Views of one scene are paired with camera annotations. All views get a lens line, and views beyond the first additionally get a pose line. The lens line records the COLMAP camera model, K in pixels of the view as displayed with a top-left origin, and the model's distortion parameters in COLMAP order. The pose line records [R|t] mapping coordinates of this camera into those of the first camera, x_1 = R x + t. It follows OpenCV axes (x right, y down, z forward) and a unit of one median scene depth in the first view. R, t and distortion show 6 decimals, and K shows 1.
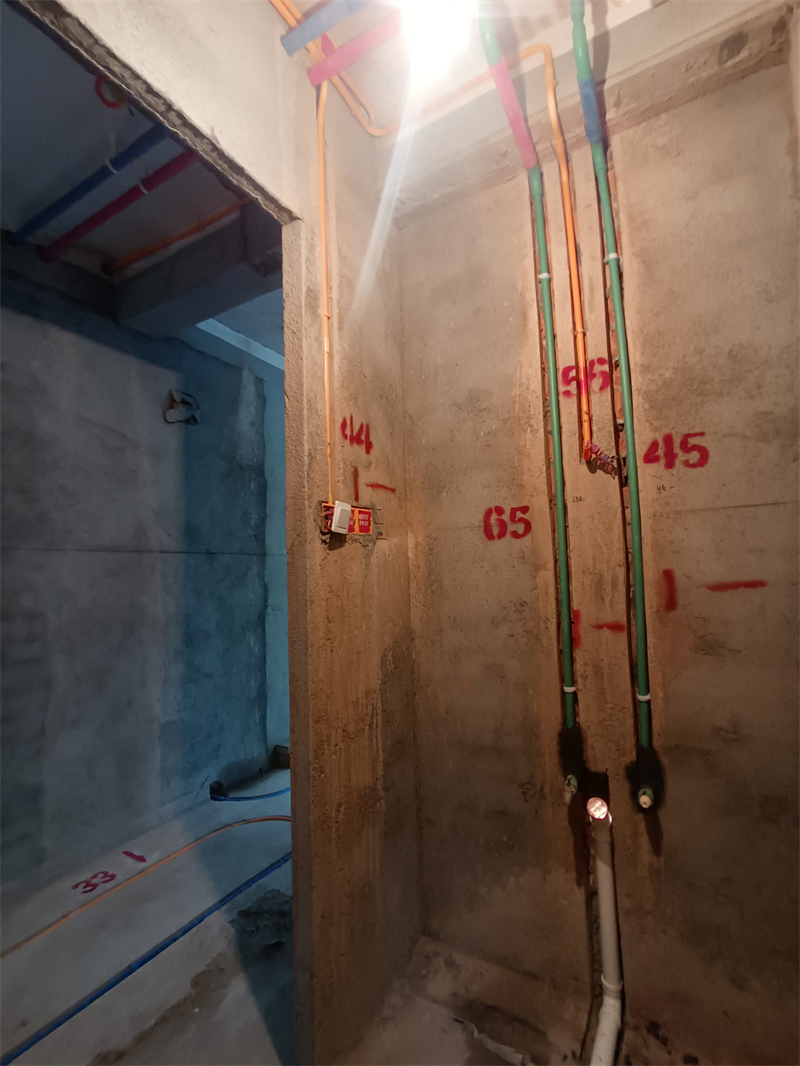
lens RADIAL K [[490.5, 0, 406.2], [0, 490.5, 537.3], [0, 0, 1]] dist [0.001143, -0.002036]
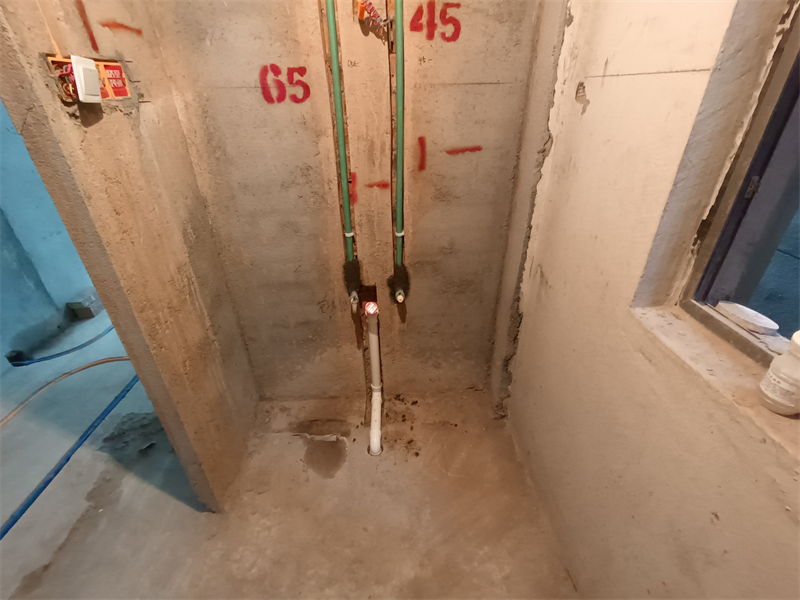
lens RADIAL K [[368.1, 0, 395.3], [0, 368.1, 302.2], [0, 0, 1]] dist [0.001143, -0.002036]
pose [[0.845952, -0.251864, 0.470031, -0.077630], [-0.050886, 0.839283, 0.541309, -0.082881], [-0.530825, -0.481839, 0.697177, 0.151246]]
